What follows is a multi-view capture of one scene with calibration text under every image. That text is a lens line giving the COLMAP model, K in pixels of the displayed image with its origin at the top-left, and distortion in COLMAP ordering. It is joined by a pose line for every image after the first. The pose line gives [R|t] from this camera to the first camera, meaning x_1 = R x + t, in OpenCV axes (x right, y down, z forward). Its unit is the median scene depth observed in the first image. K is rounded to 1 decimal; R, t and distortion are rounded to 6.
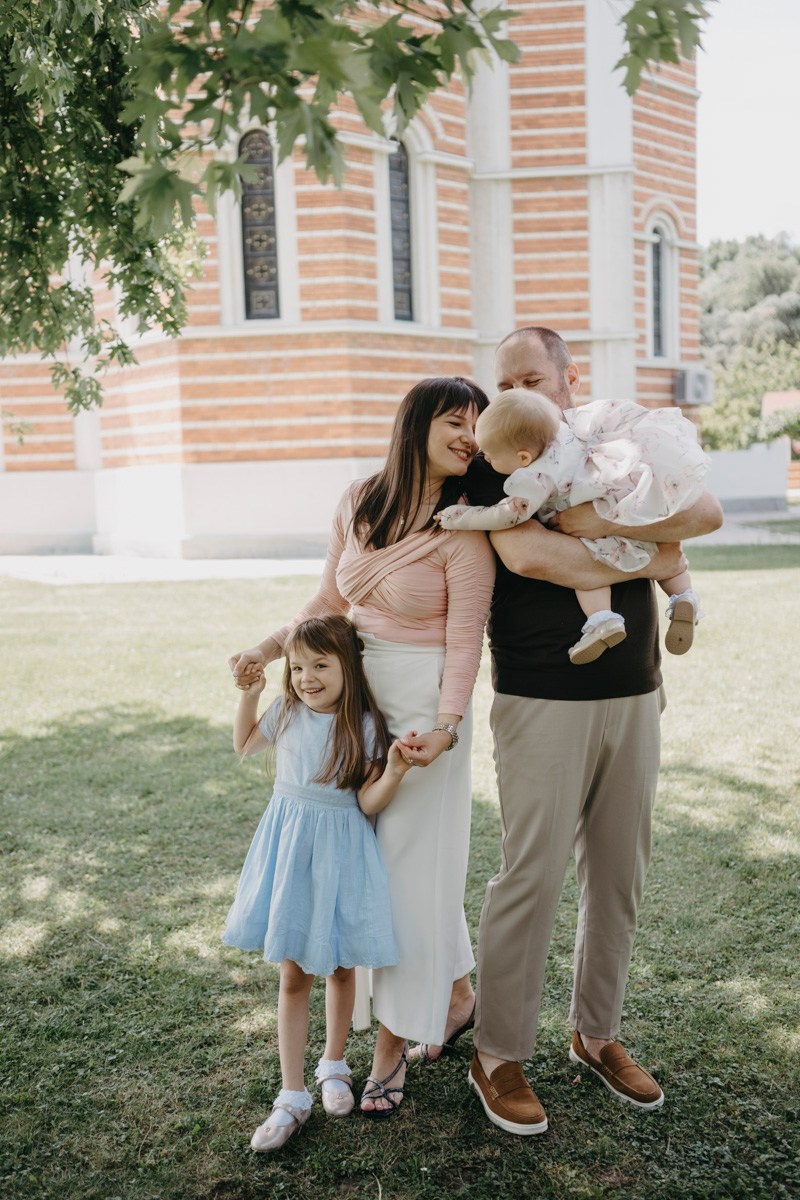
lens RADIAL K [[1134.6, 0, 400.0], [0, 1134.6, 600.0], [0, 0, 1]] dist [0.000533, 0.015167]
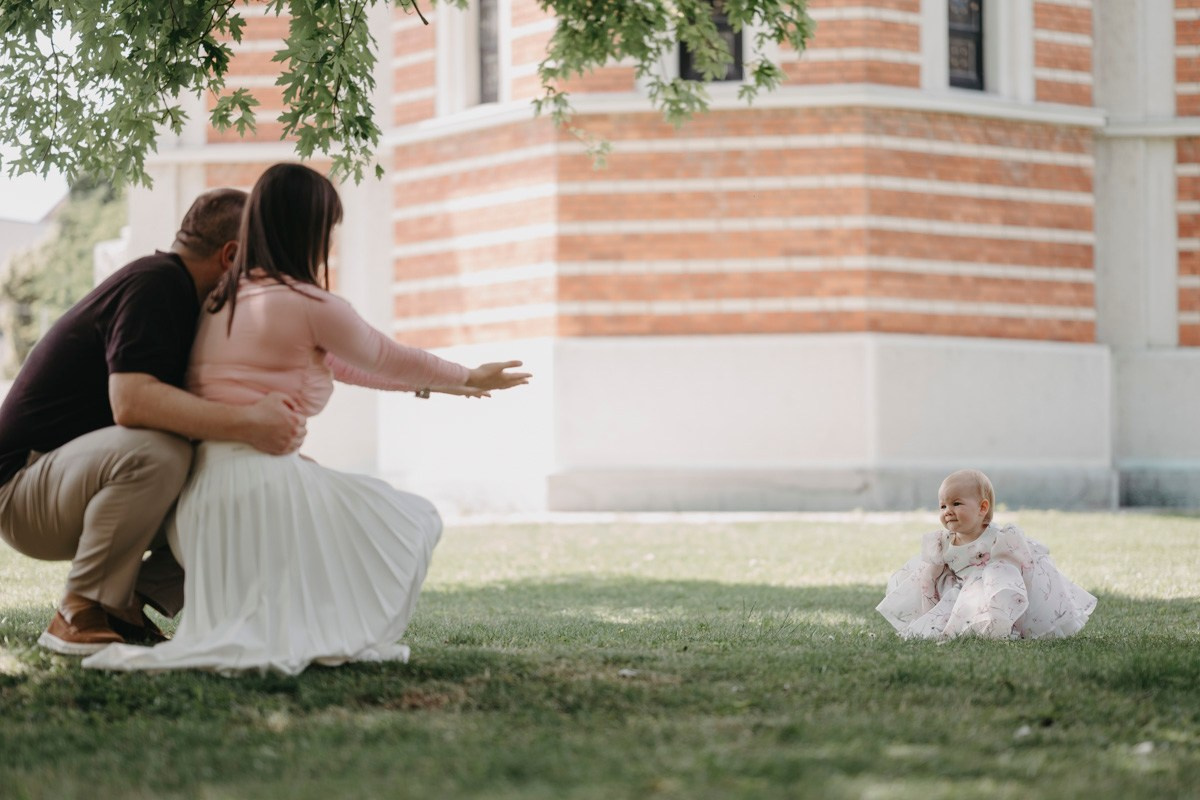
lens RADIAL K [[3095.1, 0, 600.3], [0, 3095.1, 482.1], [0, 0, 1]] dist [0.005580, -0.116111]
pose [[0.995039, 0.024438, -0.096434, -0.024295], [-0.036728, 0.991120, -0.127801, 0.139949], [0.092454, 0.130708, 0.987101, -0.466437]]
